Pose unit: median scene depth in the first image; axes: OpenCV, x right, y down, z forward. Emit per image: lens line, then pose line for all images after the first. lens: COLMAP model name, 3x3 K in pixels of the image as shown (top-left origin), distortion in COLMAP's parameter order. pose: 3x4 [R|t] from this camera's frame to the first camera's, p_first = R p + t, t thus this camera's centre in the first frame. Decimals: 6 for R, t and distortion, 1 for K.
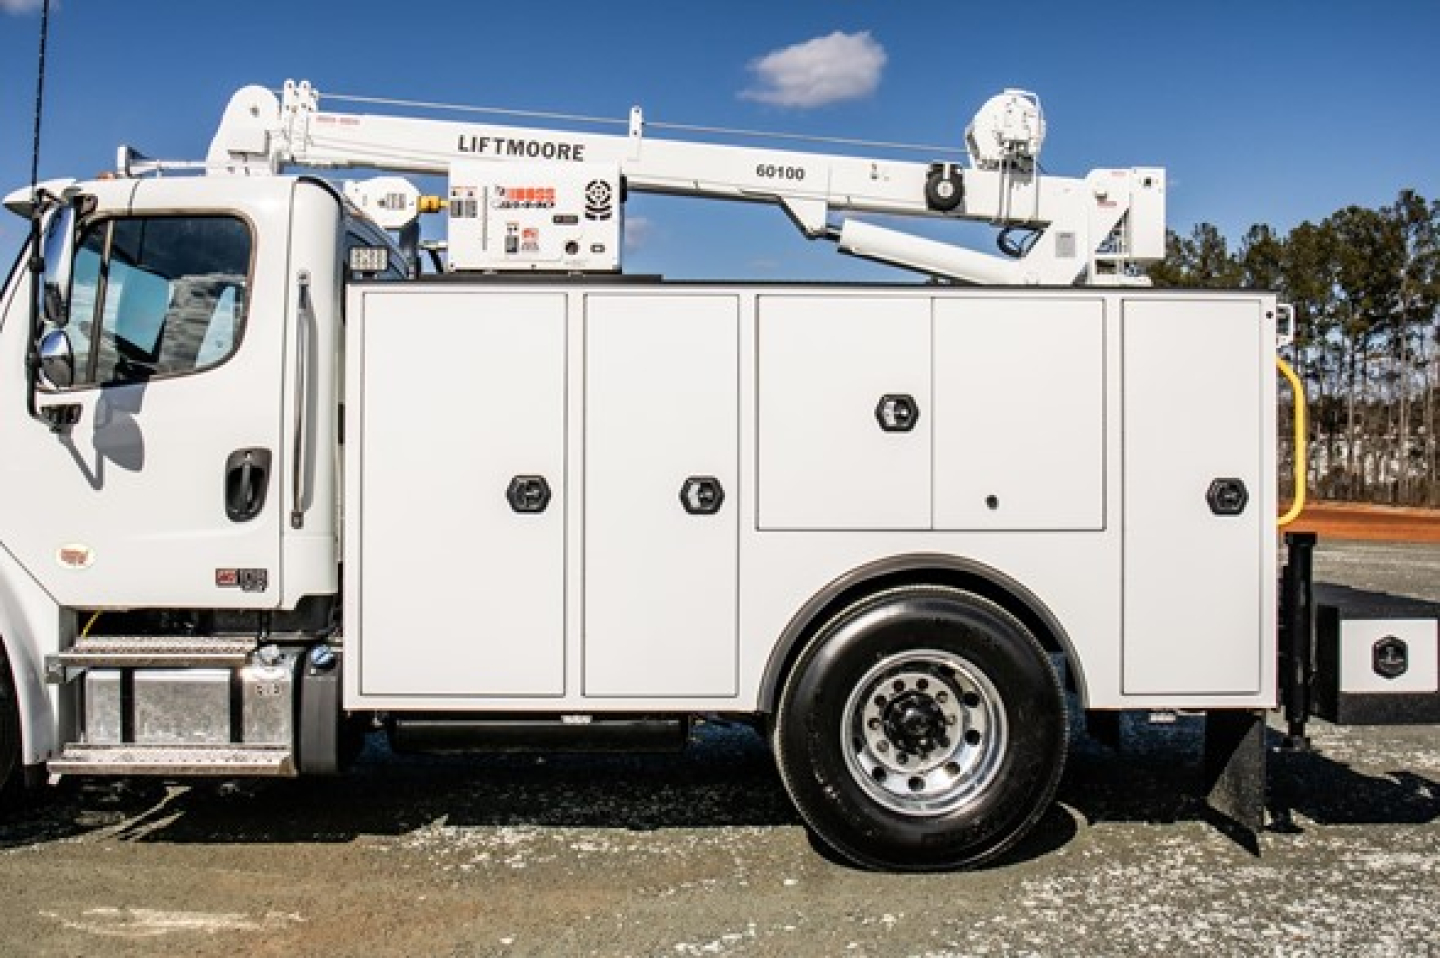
lens RADIAL K [[1571.7, 0, 724.2], [0, 1571.7, 442.8], [0, 0, 1]] dist [-0.110773, 0.072137]
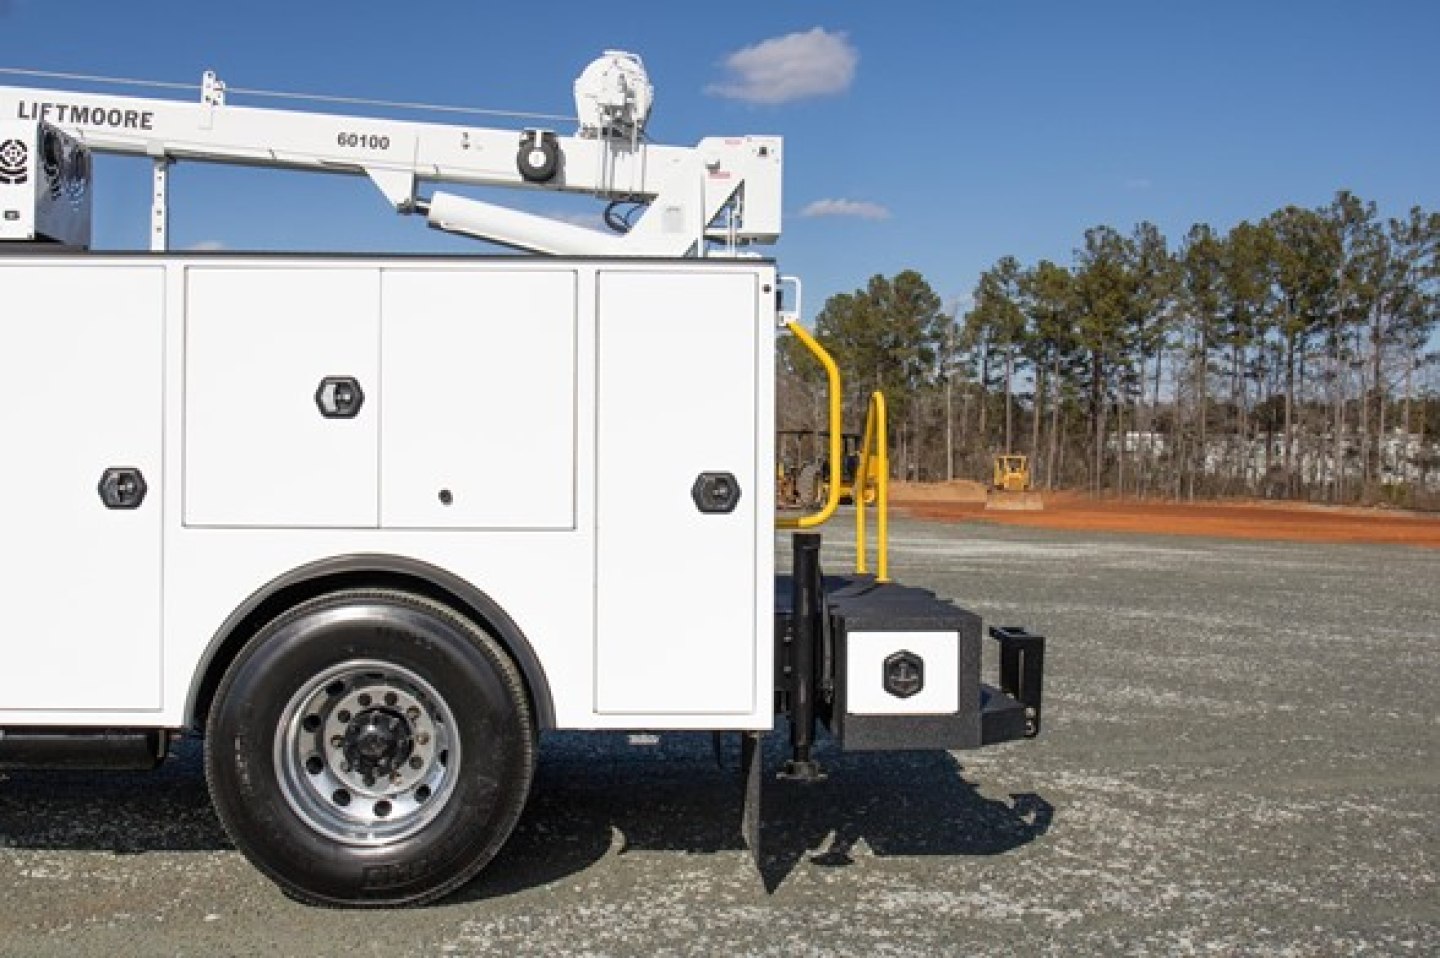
lens RADIAL K [[1571.7, 0, 724.2], [0, 1571.7, 442.8], [0, 0, 1]] dist [-0.110773, 0.072137]
pose [[0.999564, 0.003375, 0.029324, 0.223430], [-0.003427, 0.999993, 0.001733, 0.003442], [-0.029317, -0.001833, 0.999568, 0.072988]]
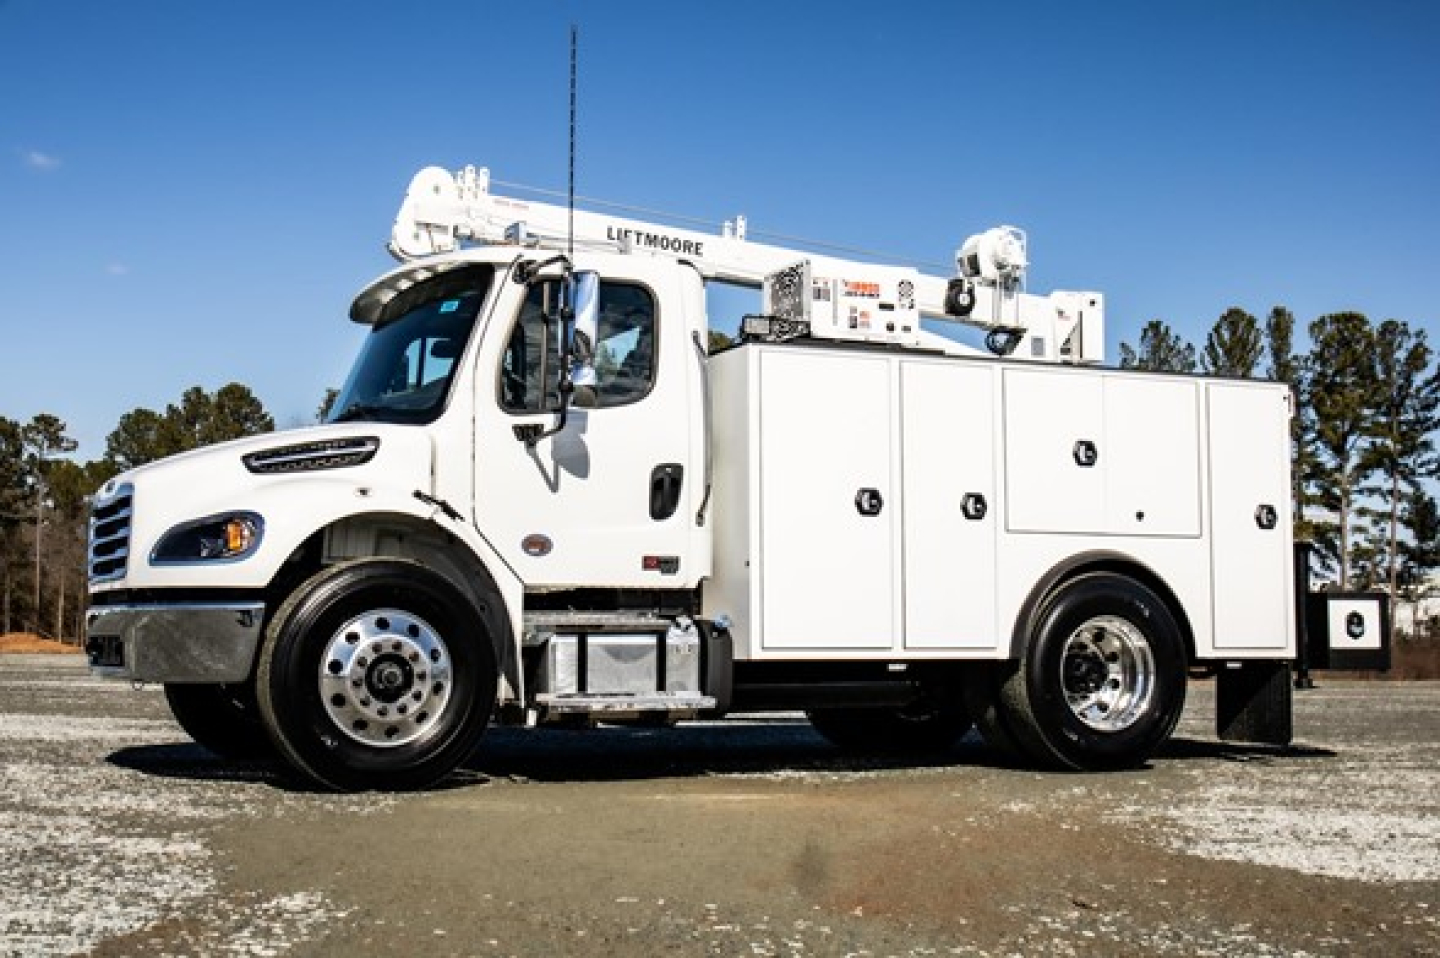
lens RADIAL K [[1945.2, 0, 720.0], [0, 1945.2, 479.0], [0, 0, 1]] dist [-0.032722, 0.017695]
pose [[0.914973, 0.029367, 0.402446, -0.680254], [-0.004224, 0.997991, -0.063220, 0.088150], [-0.403494, 0.056144, 0.913258, -0.374999]]
